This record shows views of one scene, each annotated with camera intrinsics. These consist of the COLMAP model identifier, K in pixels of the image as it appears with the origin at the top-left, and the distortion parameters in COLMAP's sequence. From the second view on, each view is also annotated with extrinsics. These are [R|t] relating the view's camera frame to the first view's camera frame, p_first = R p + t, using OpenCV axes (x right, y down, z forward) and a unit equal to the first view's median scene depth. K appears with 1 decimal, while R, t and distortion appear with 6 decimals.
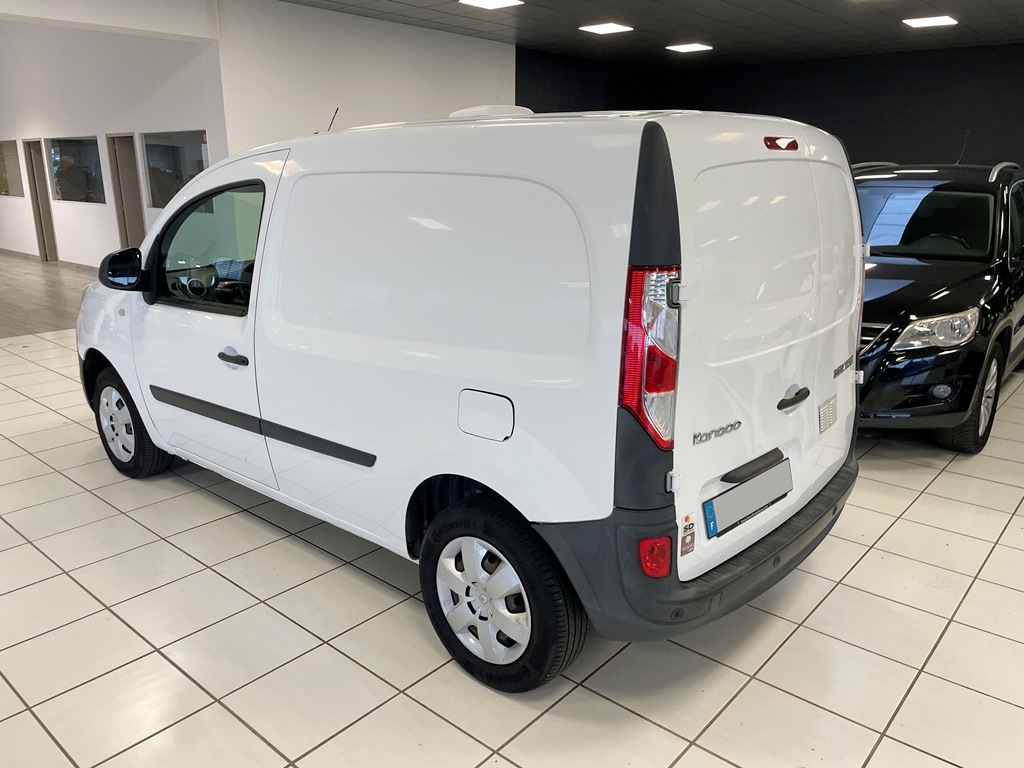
lens RADIAL K [[776.1, 0, 520.9], [0, 776.1, 387.2], [0, 0, 1]] dist [0.054385, -0.073329]
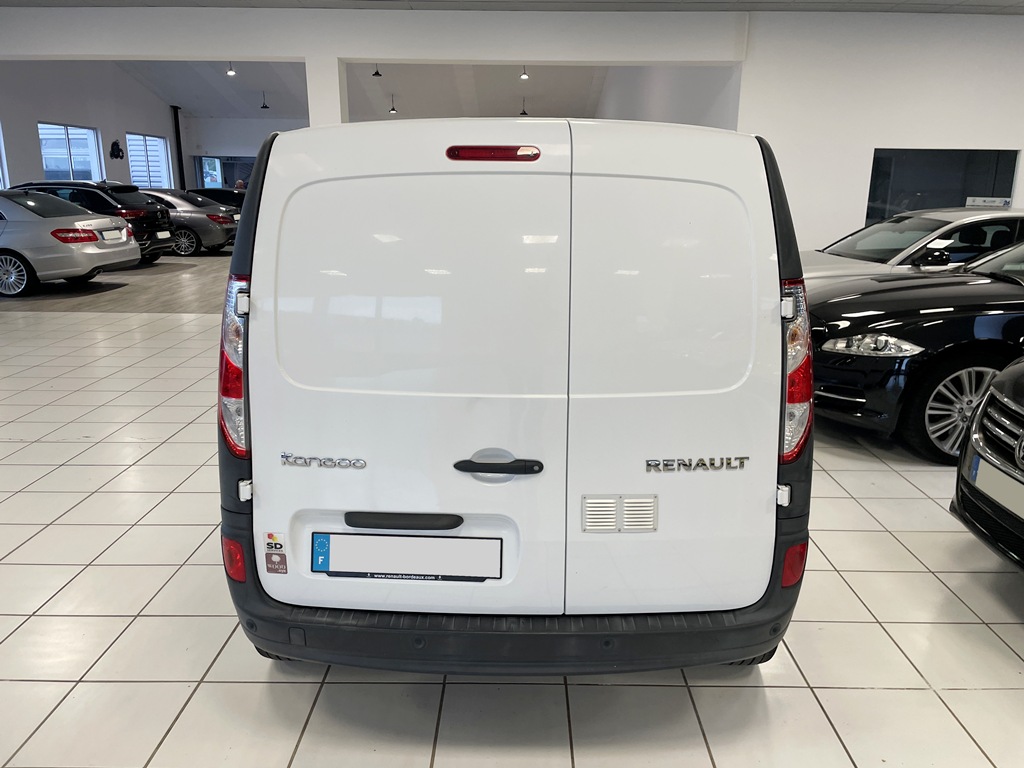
lens RADIAL K [[776.1, 0, 513.5], [0, 776.1, 389.4], [0, 0, 1]] dist [0.054385, -0.073329]
pose [[0.652992, 0.197507, -0.731158, 1.040434], [-0.210307, 0.974718, 0.075476, -0.142440], [0.727580, 0.104482, 0.678020, 0.508258]]
